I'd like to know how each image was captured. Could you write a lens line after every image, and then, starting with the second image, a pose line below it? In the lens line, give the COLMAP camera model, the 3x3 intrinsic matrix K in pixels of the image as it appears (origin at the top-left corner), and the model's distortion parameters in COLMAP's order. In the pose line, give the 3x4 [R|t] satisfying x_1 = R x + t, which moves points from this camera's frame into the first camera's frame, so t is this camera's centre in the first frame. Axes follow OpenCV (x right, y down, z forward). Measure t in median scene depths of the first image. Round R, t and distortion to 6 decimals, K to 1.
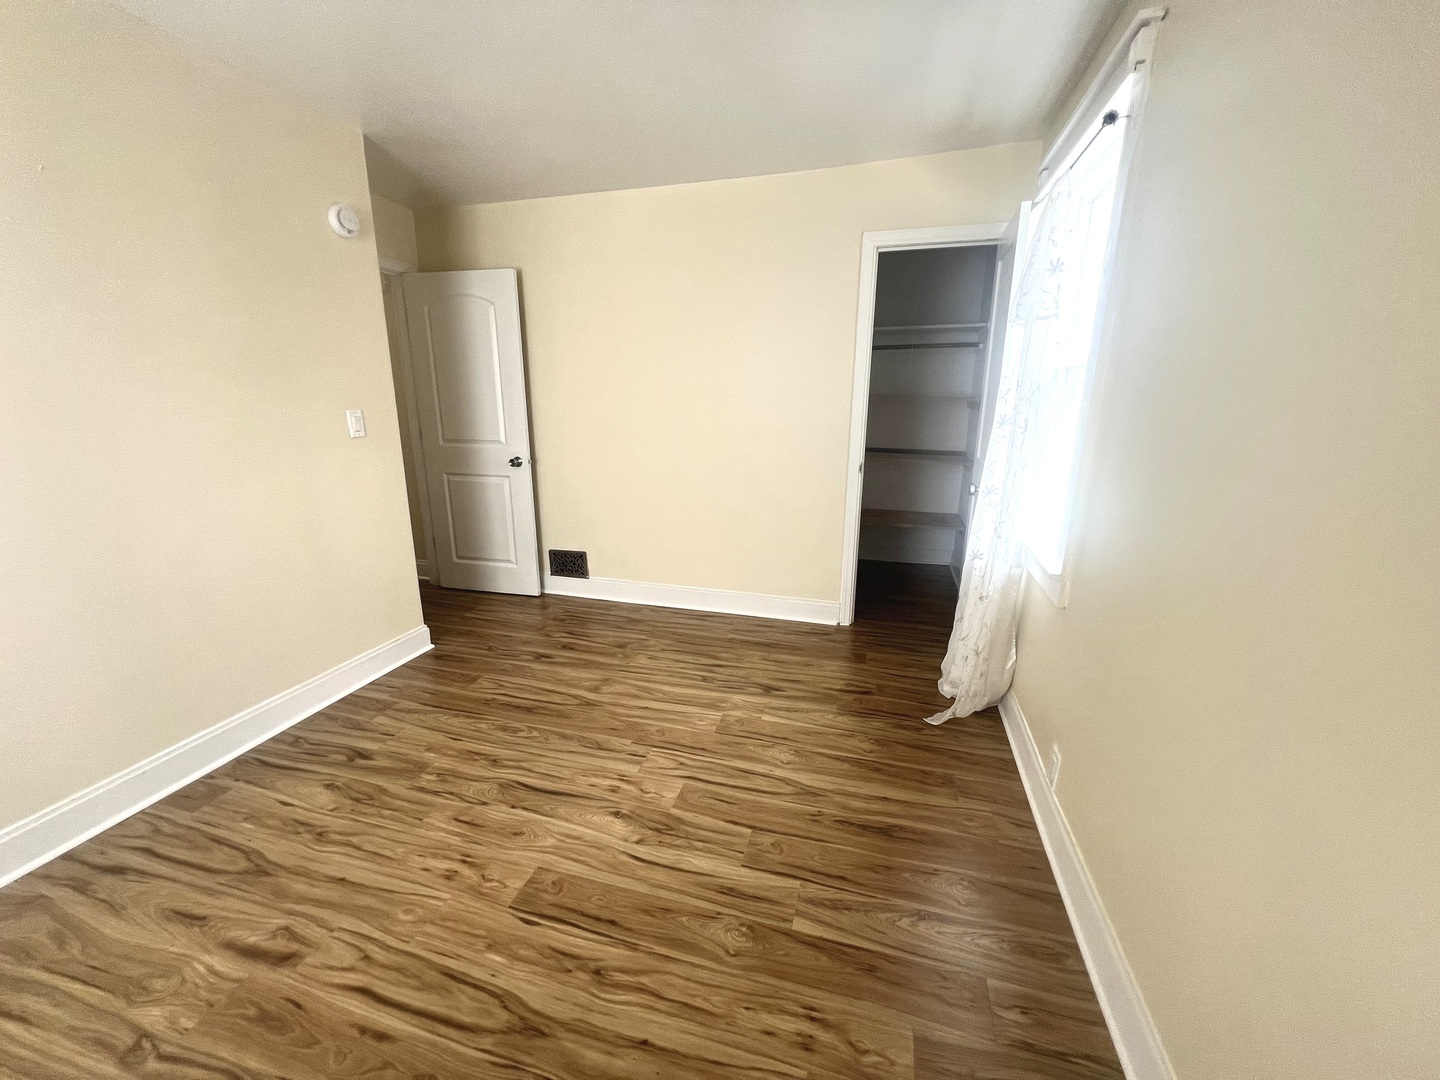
lens RADIAL K [[579.3, 0, 717.5], [0, 579.3, 547.0], [0, 0, 1]] dist [-0.000633, 0.000397]
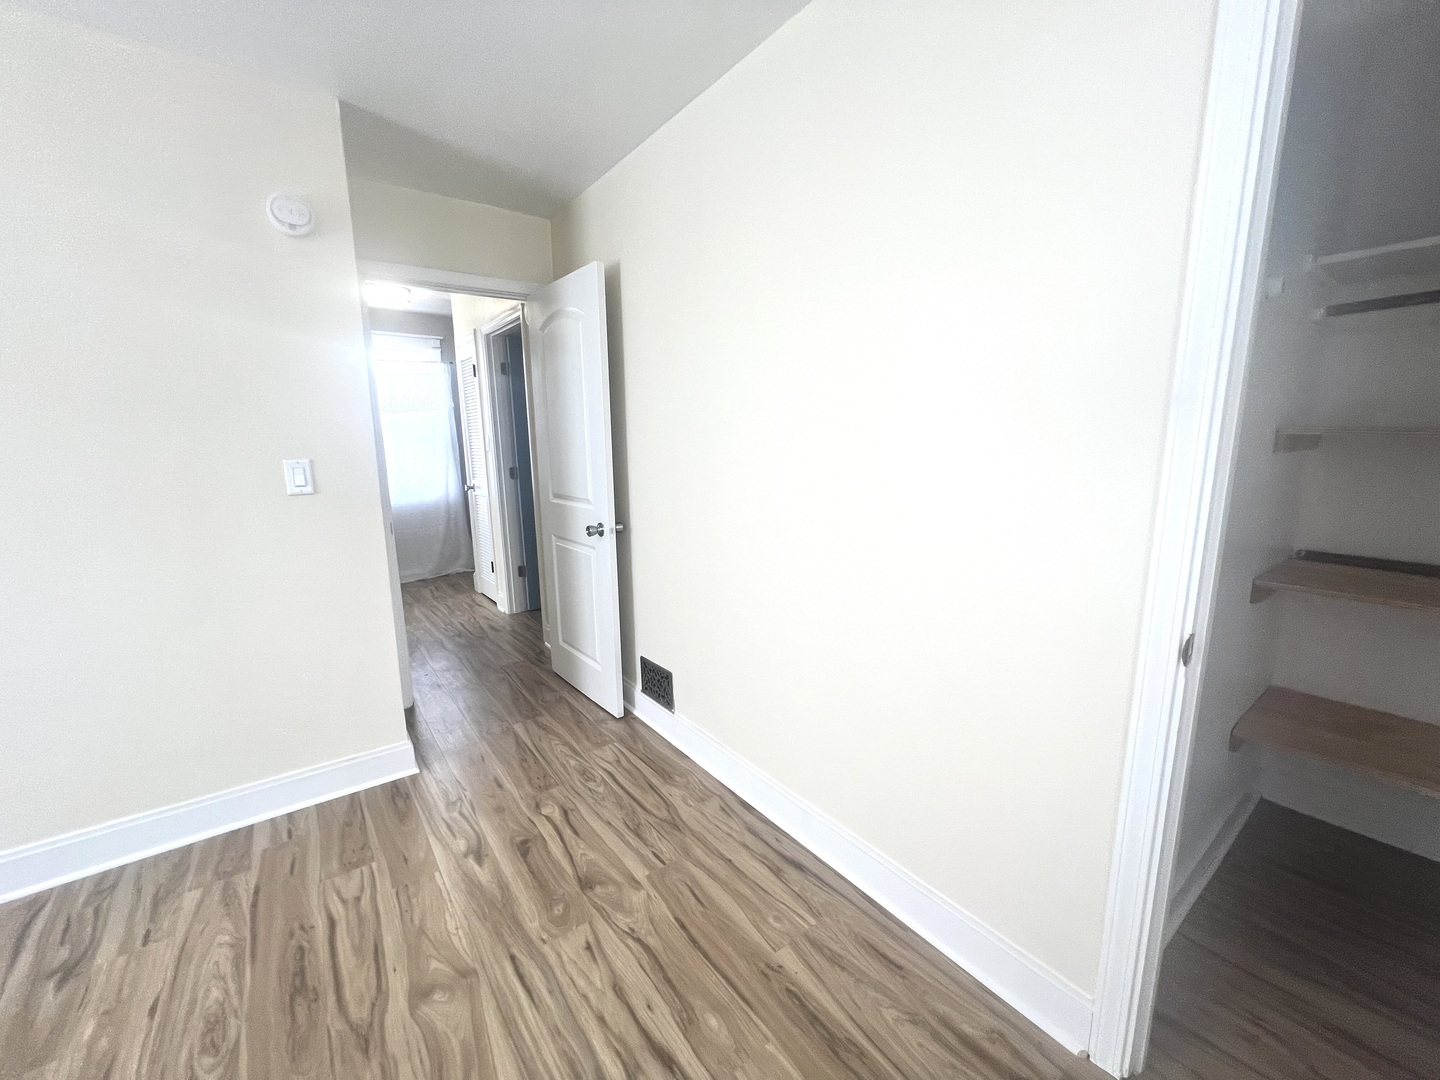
lens RADIAL K [[579.3, 0, 717.9], [0, 579.3, 543.5], [0, 0, 1]] dist [-0.000633, 0.000397]
pose [[0.793428, 0.094688, -0.601254, 0.225912], [-0.142079, 0.989348, -0.031684, -0.144131], [0.591850, 0.110565, 0.798429, 0.582684]]
